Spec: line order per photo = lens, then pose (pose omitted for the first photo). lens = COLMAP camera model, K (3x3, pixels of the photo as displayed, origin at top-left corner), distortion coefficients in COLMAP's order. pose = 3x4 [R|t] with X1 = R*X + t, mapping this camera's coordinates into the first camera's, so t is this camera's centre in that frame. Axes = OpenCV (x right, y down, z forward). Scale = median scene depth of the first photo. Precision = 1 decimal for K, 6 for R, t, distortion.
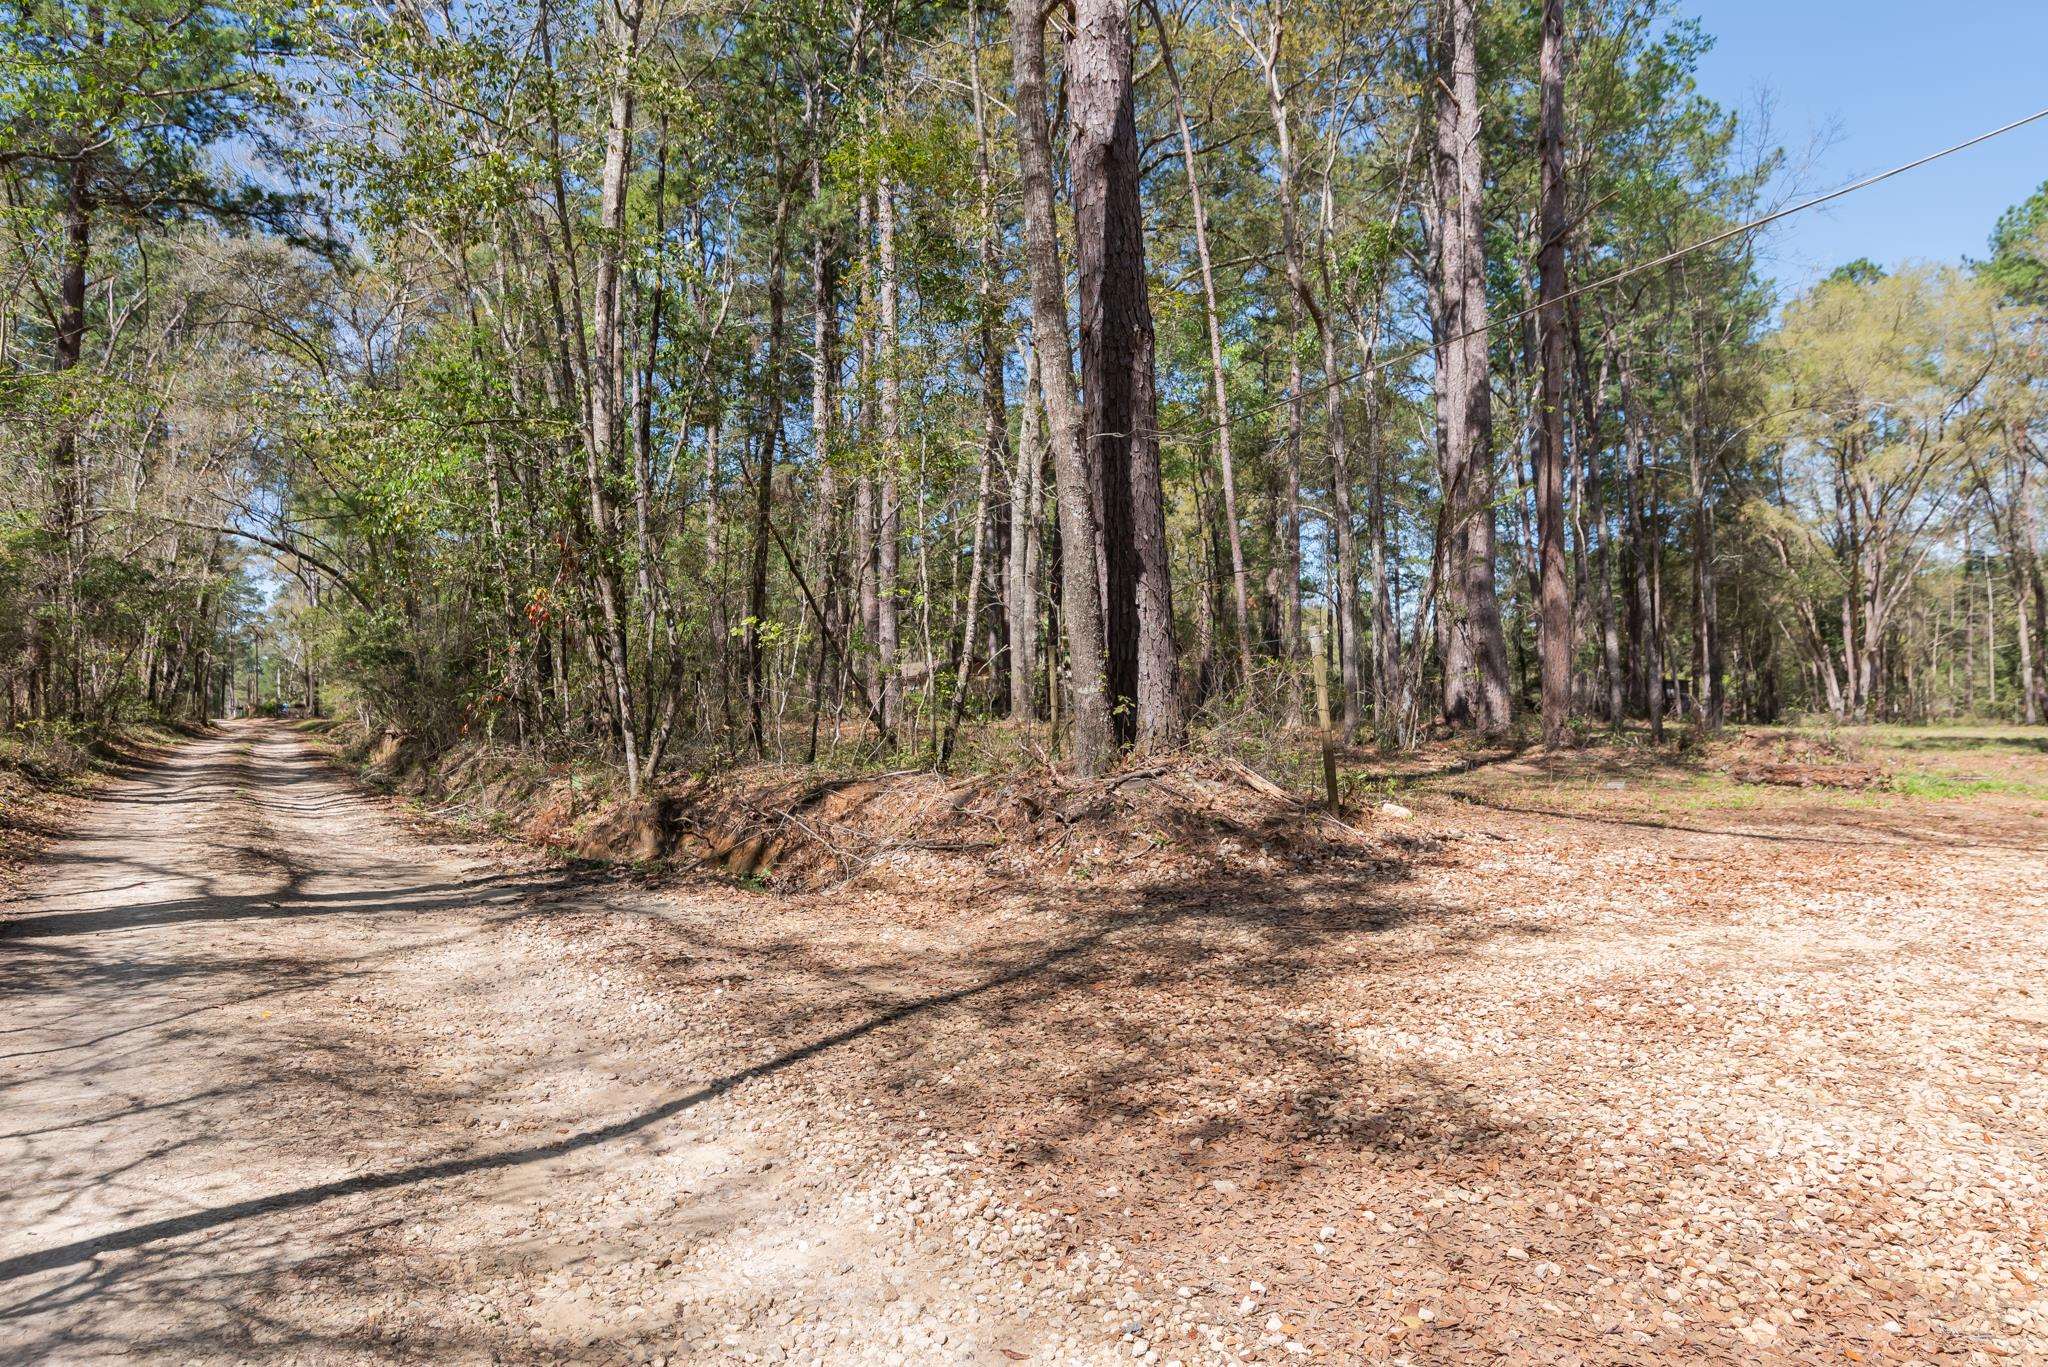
lens RADIAL K [[1380.3, 0, 1014.4], [0, 1380.3, 697.9], [0, 0, 1]] dist [-0.004470, 0.002370]
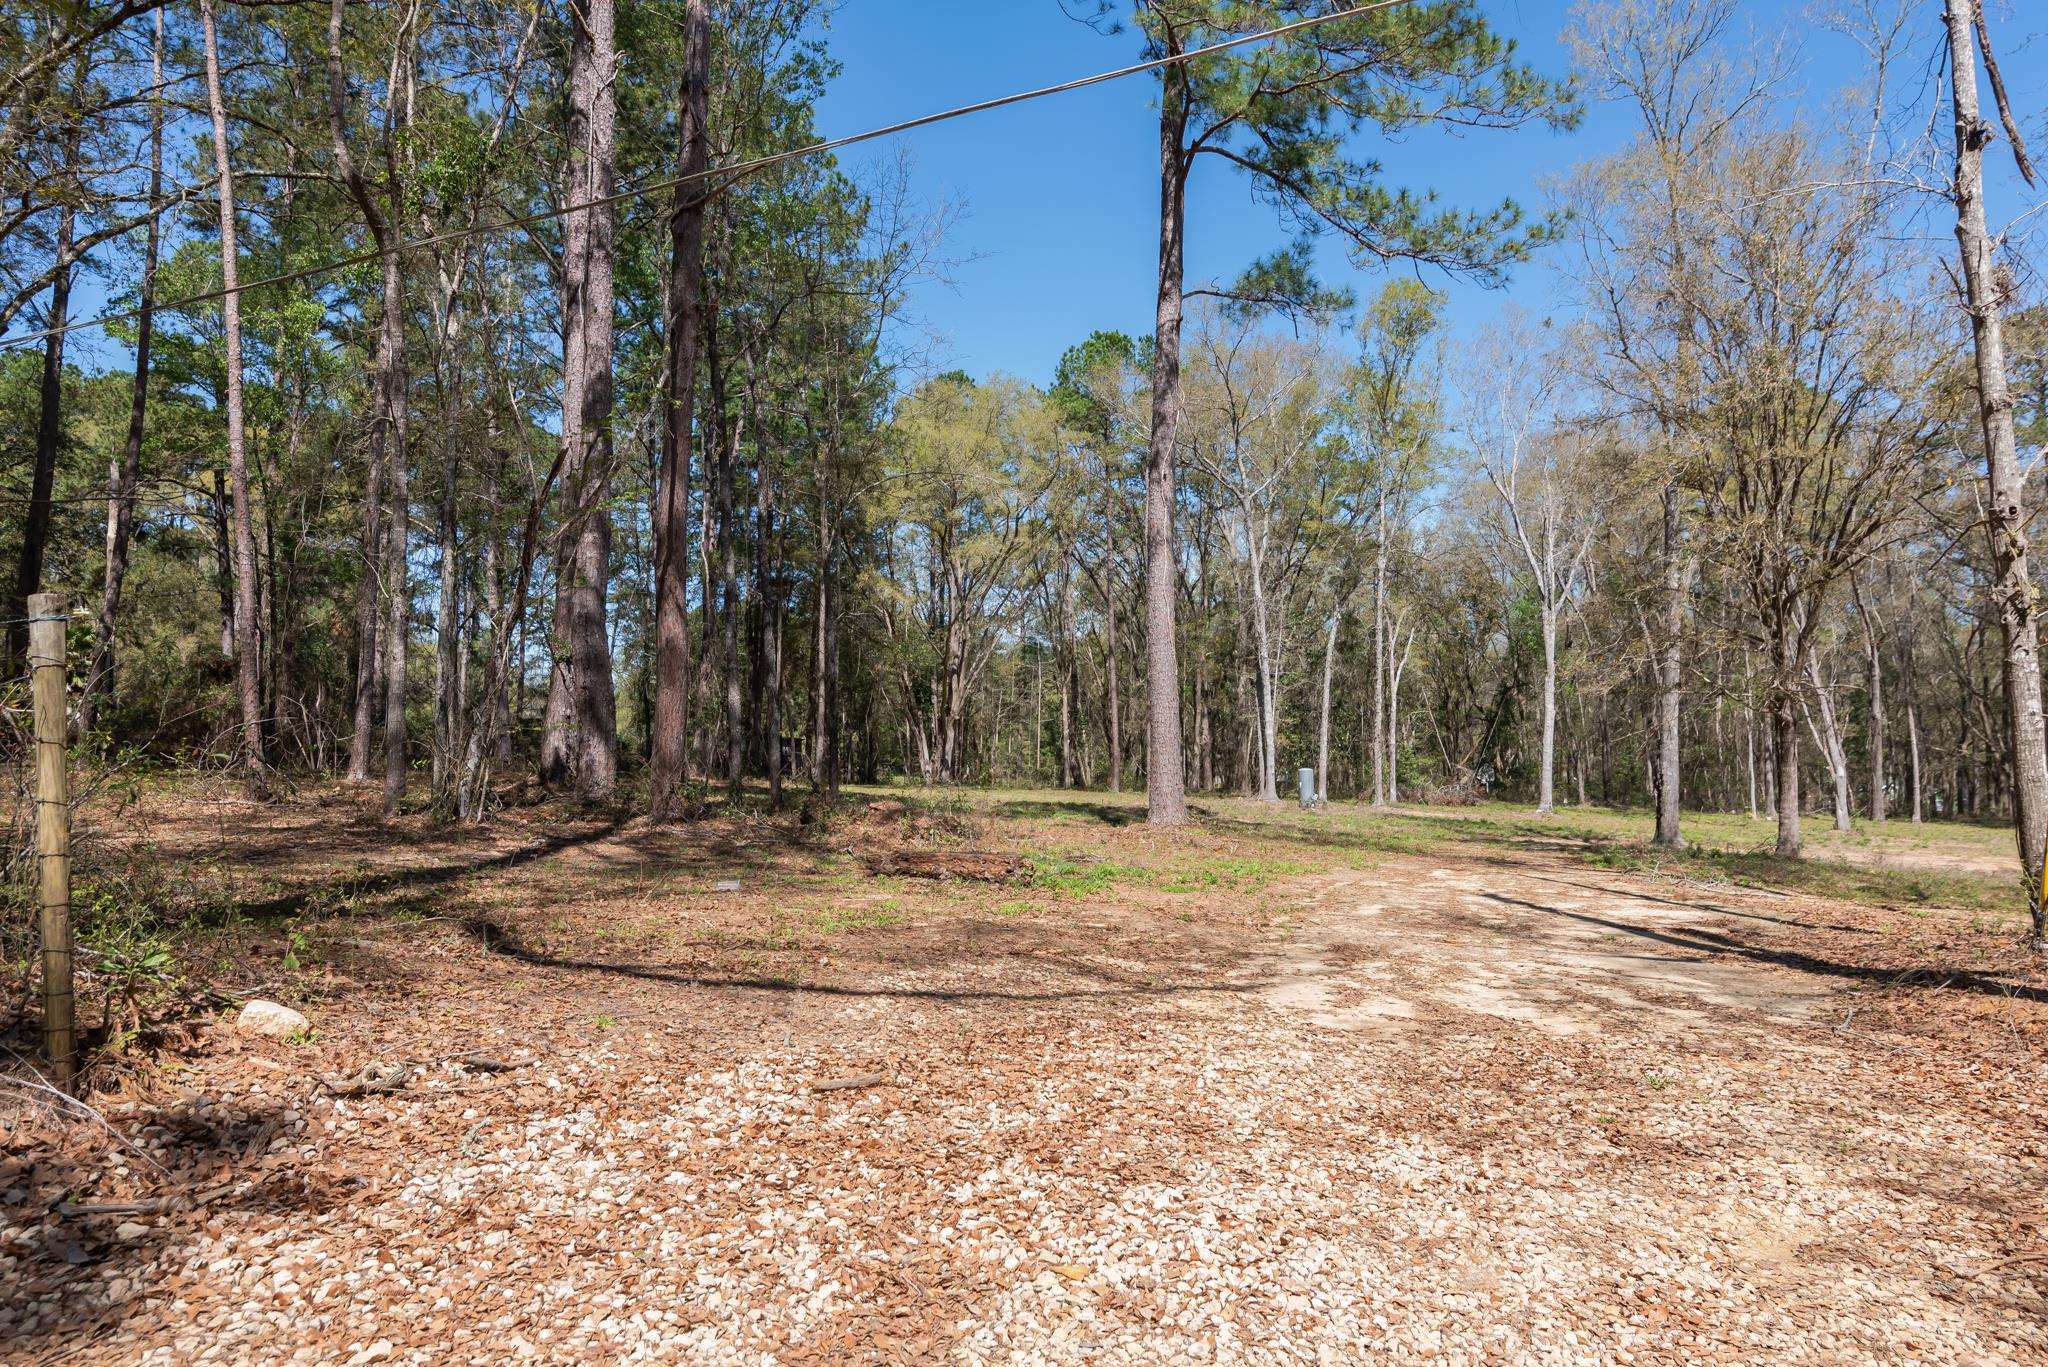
lens RADIAL K [[1380.3, 0, 1018.4], [0, 1380.3, 686.5], [0, 0, 1]] dist [-0.004470, 0.002370]
pose [[0.817792, 0.059861, 0.572393, 0.042188], [-0.034867, 0.997902, -0.054547, -0.002489], [-0.574457, 0.024650, 0.818163, 0.095814]]
